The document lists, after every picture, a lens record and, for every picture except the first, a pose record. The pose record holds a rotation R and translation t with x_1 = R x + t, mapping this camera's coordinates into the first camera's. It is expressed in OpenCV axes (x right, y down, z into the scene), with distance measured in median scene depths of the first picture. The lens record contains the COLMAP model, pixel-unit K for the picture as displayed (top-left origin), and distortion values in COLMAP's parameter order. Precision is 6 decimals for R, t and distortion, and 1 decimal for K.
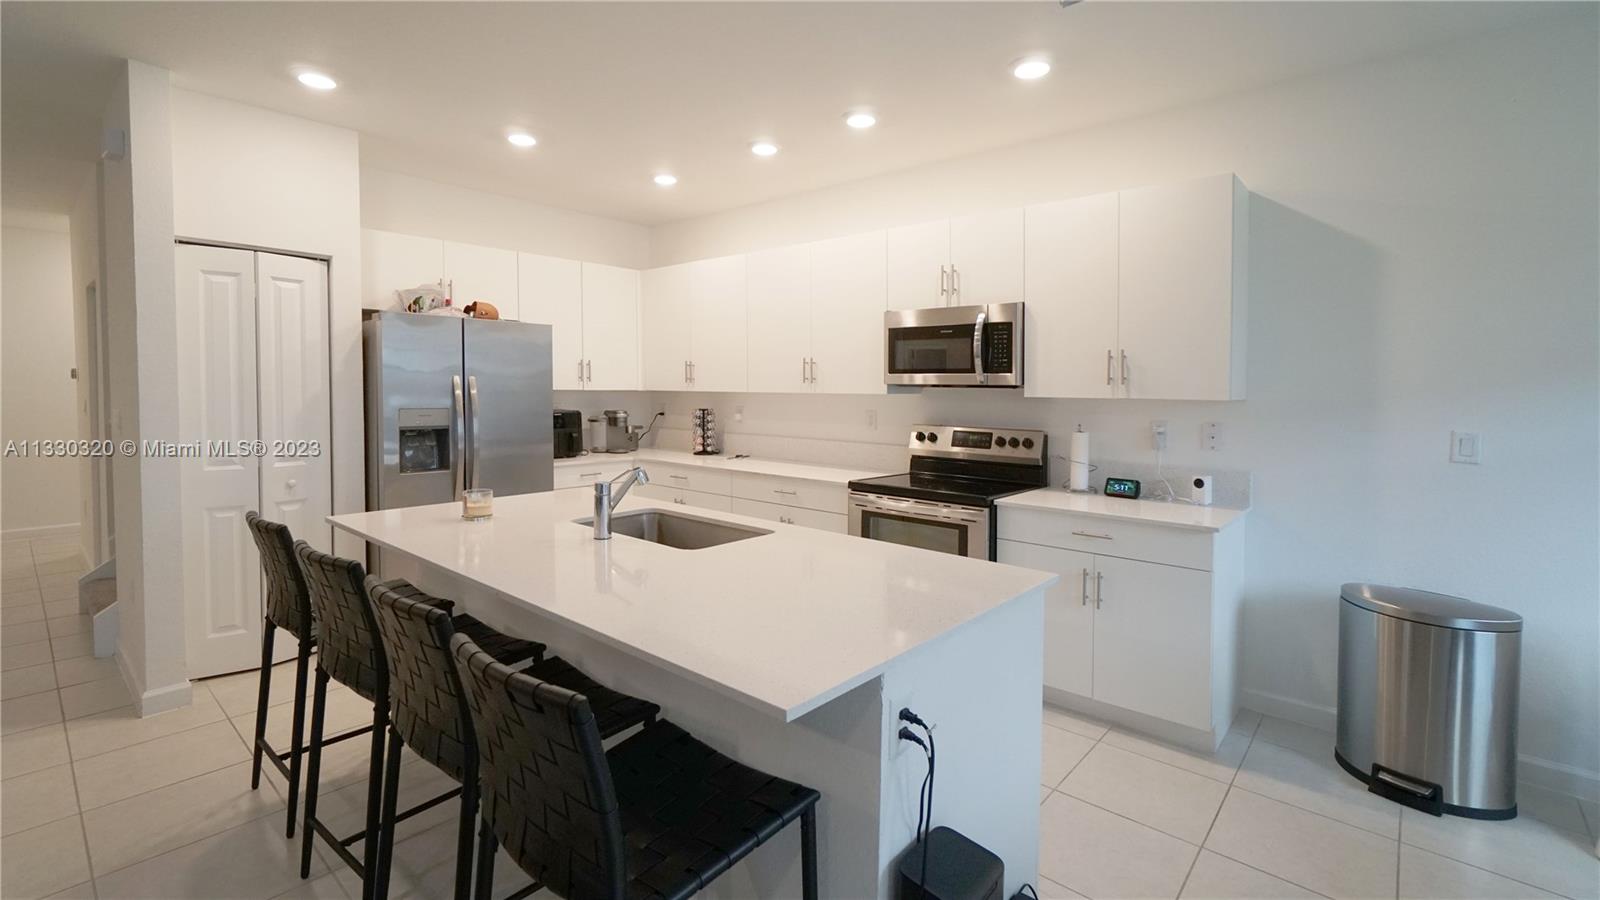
lens RADIAL K [[682.7, 0, 803.4], [0, 682.7, 405.8], [0, 0, 1]] dist [-0.014468, -0.000078]
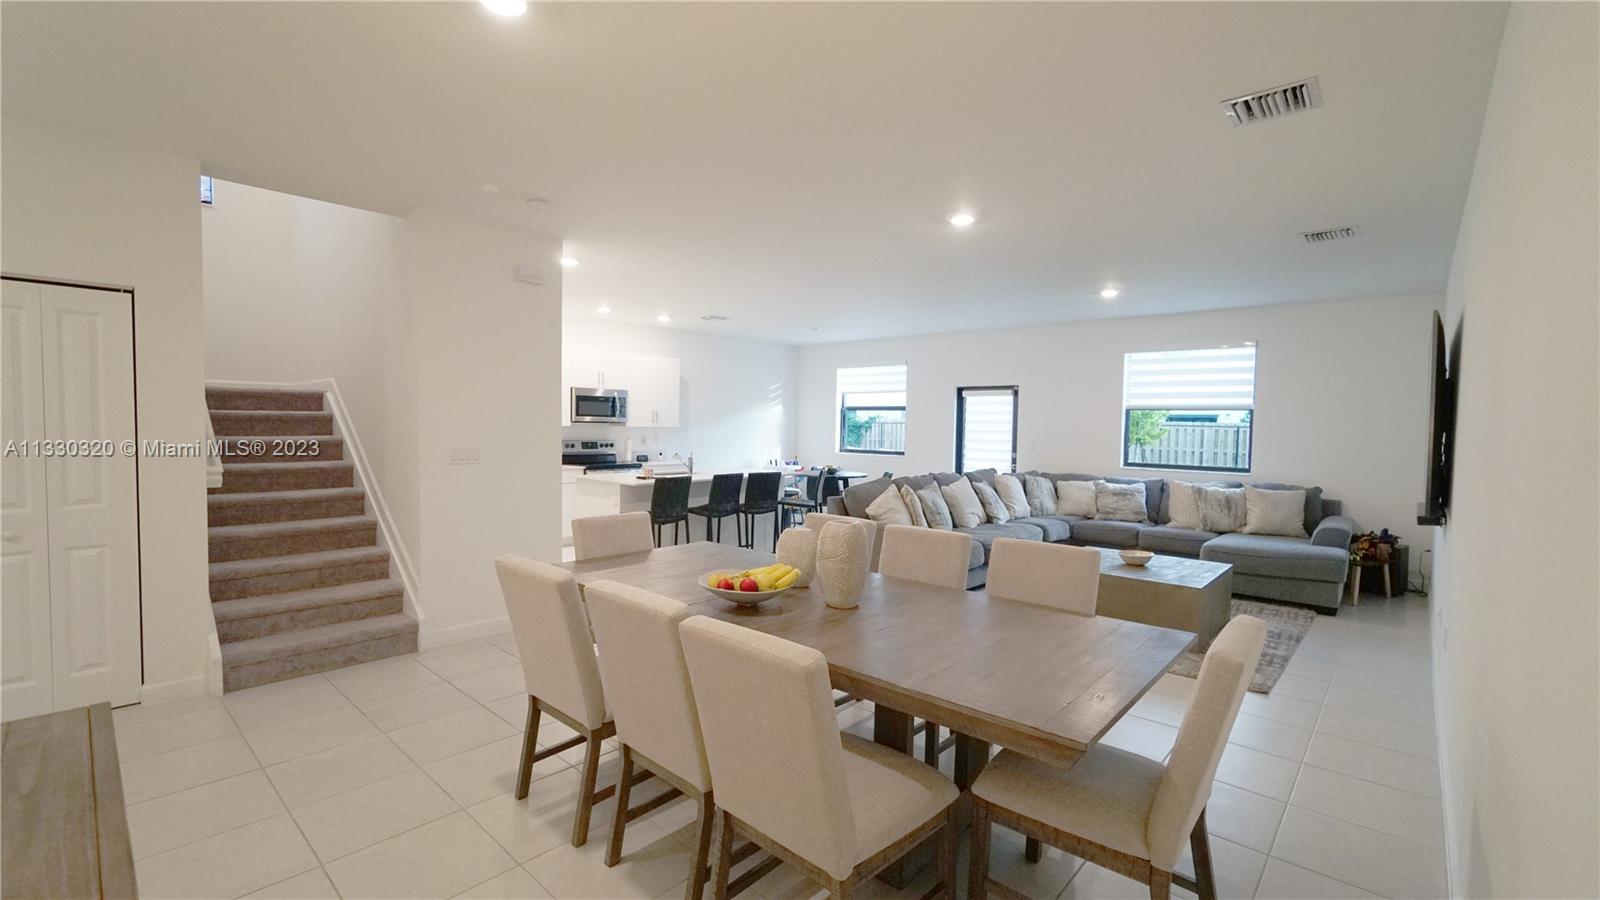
lens RADIAL K [[682.7, 0, 795.7], [0, 682.7, 451.8], [0, 0, 1]] dist [-0.014468, -0.000078]
pose [[0.007168, -0.044755, 0.998972, -2.115199], [0.008270, 0.998966, 0.044696, -0.026099], [-0.999940, 0.007941, 0.007531, 0.309583]]
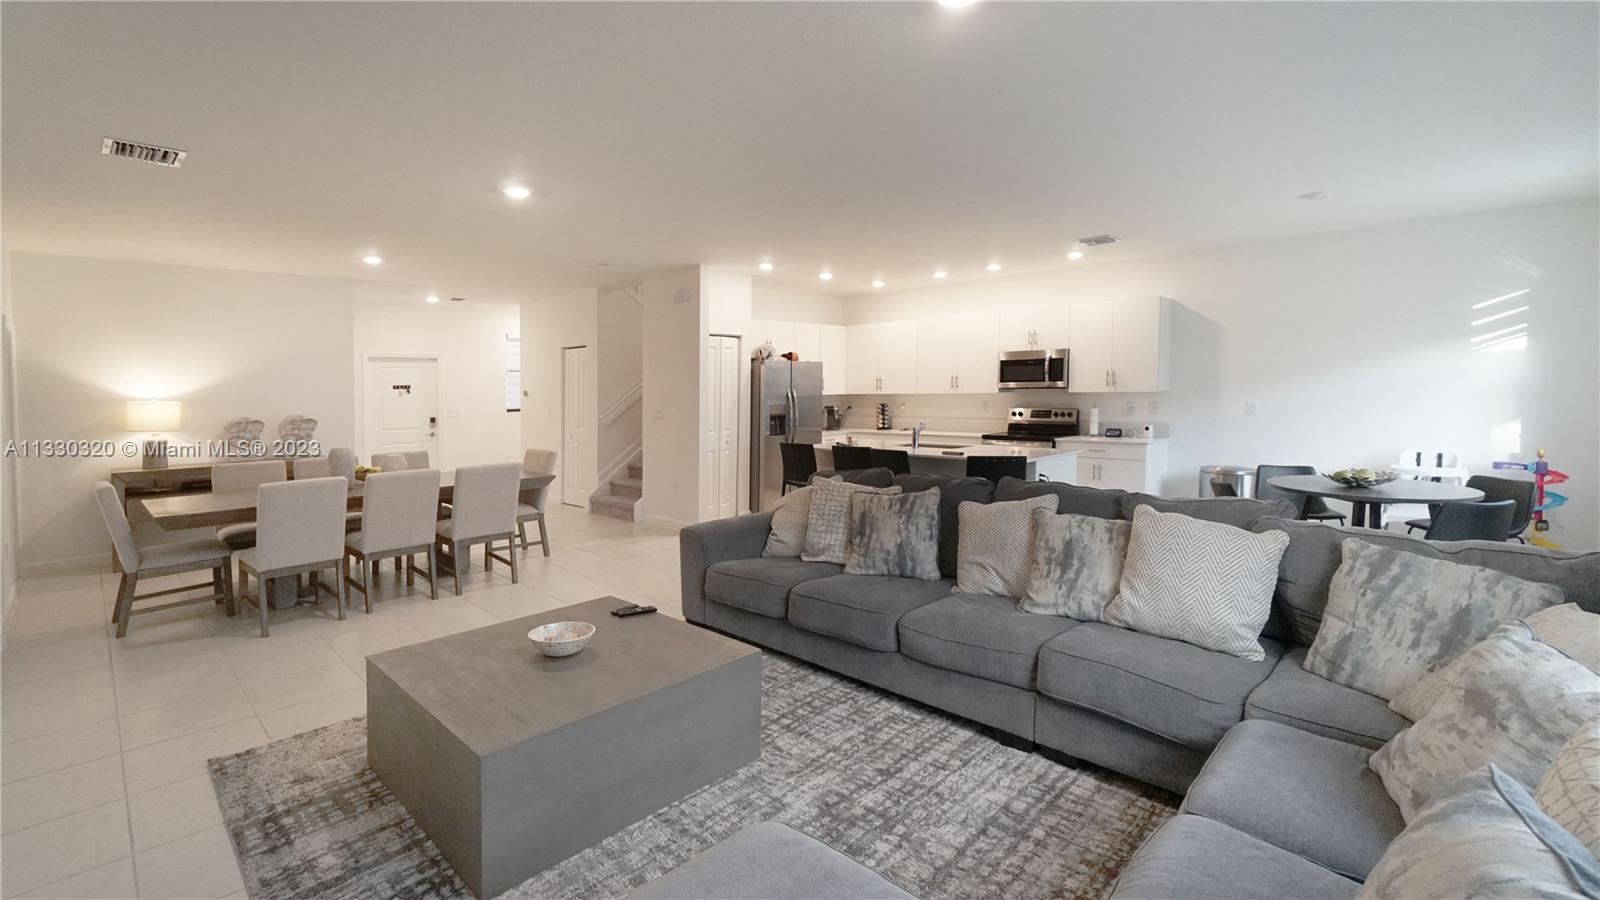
lens RADIAL K [[682.7, 0, 793.8], [0, 682.7, 458.9], [0, 0, 1]] dist [-0.014468, -0.000078]
pose [[0.999268, -0.023571, -0.030119, -0.458191], [0.025717, 0.997003, 0.072968, 0.016354], [0.028309, -0.073689, 0.996879, -1.124014]]
